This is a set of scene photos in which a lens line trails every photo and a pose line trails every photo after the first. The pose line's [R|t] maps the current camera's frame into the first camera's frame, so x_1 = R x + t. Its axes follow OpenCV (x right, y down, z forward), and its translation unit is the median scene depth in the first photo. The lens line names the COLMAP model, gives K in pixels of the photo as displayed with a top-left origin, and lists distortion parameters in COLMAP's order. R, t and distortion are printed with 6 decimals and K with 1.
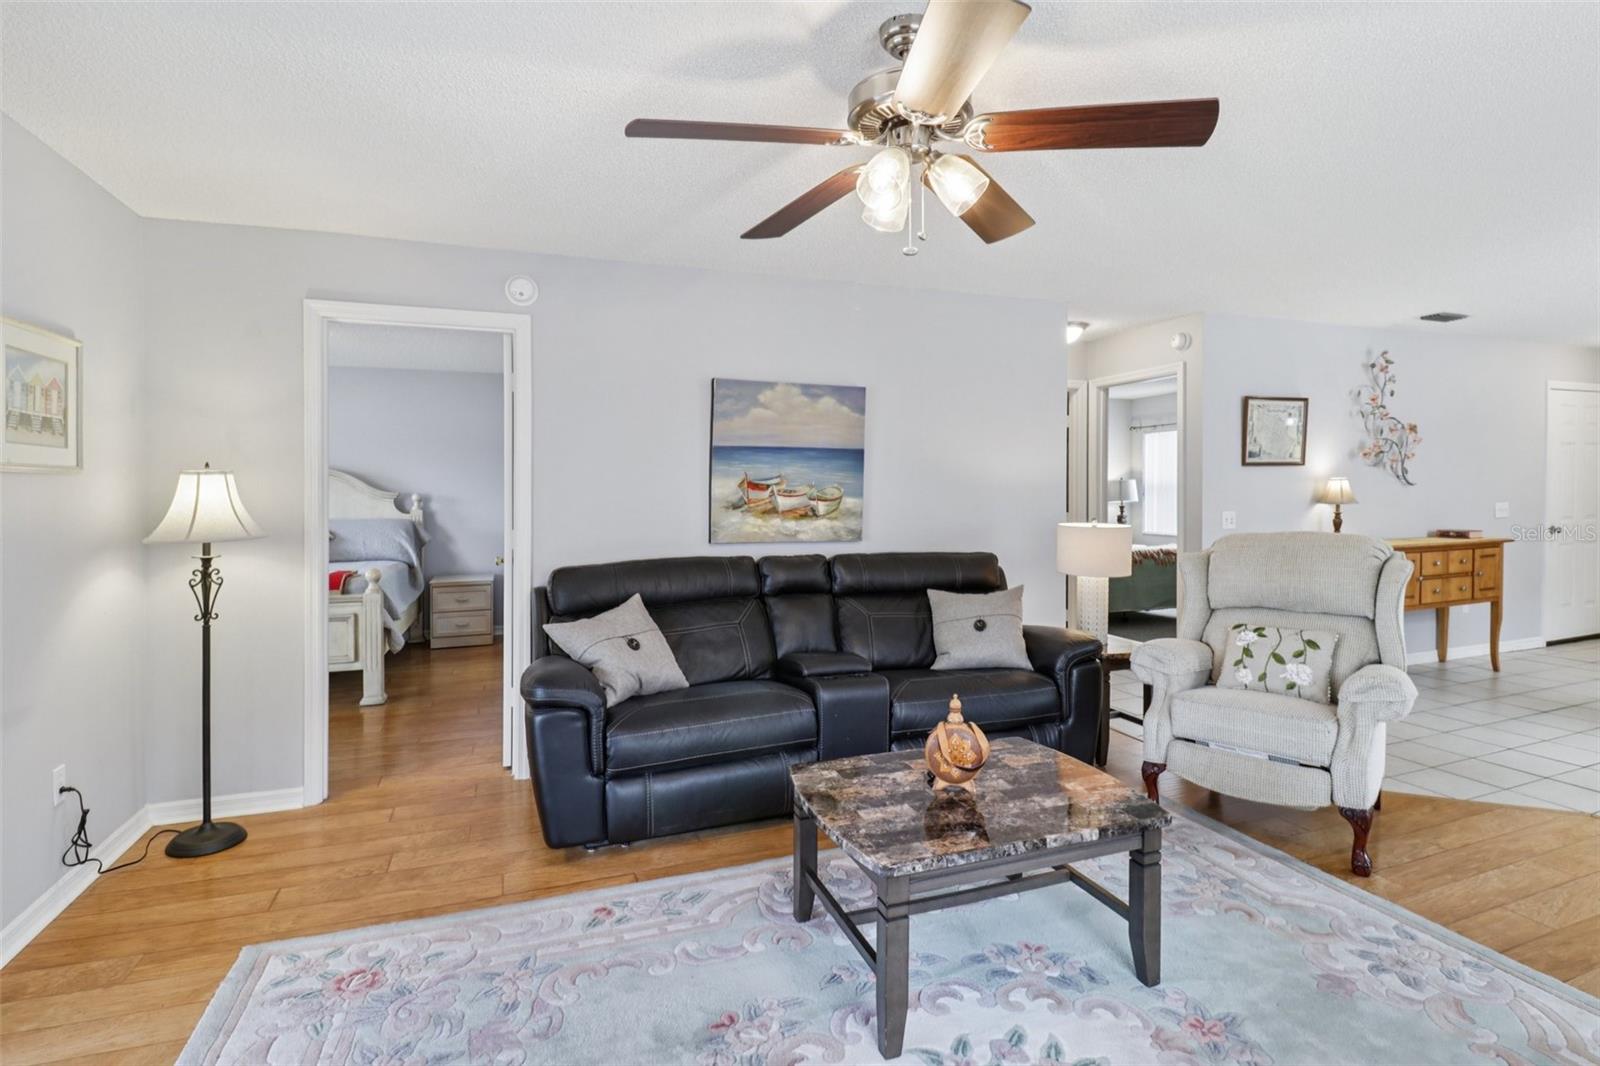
lens RADIAL K [[801.1, 0, 811.9], [0, 801.1, 492.4], [0, 0, 1]] dist [-0.002045, -0.006836]
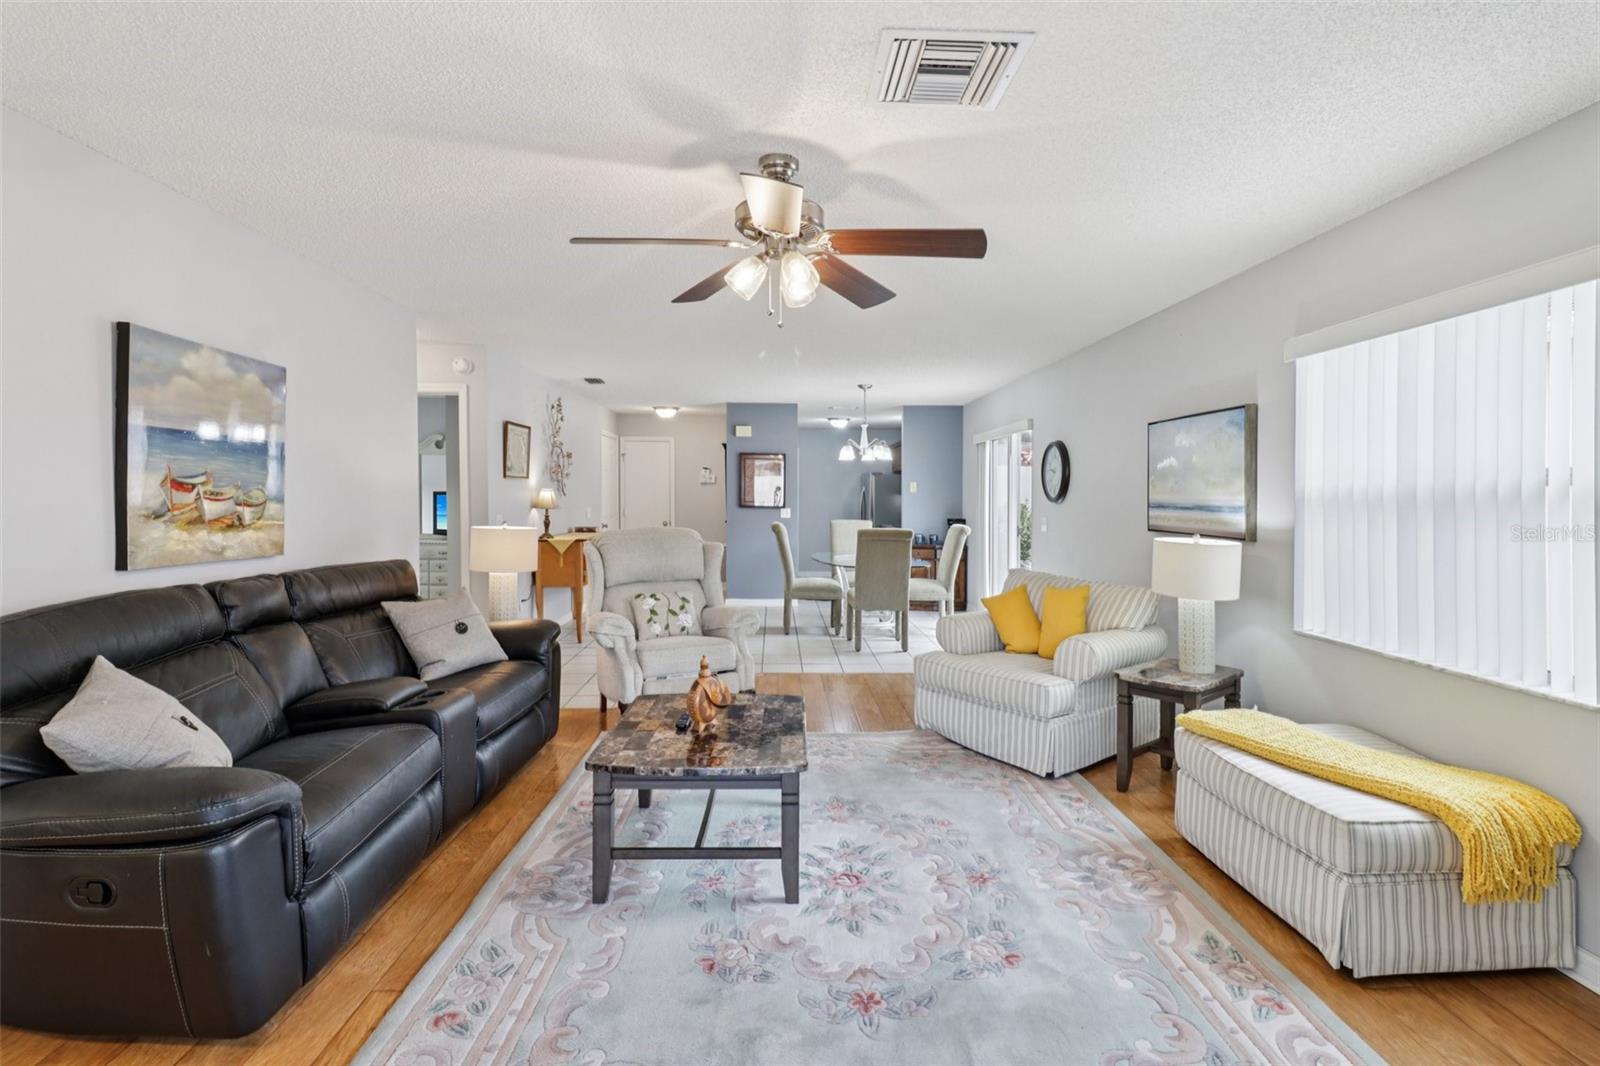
lens RADIAL K [[767.0, 0, 794.0], [0, 767.0, 505.4], [0, 0, 1]] dist [-0.003910, -0.002116]
pose [[0.316450, 0.001241, 0.948608, -0.527779], [-0.008897, 0.999959, 0.001660, 0.003634], [-0.948567, -0.008965, 0.316448, 0.260427]]
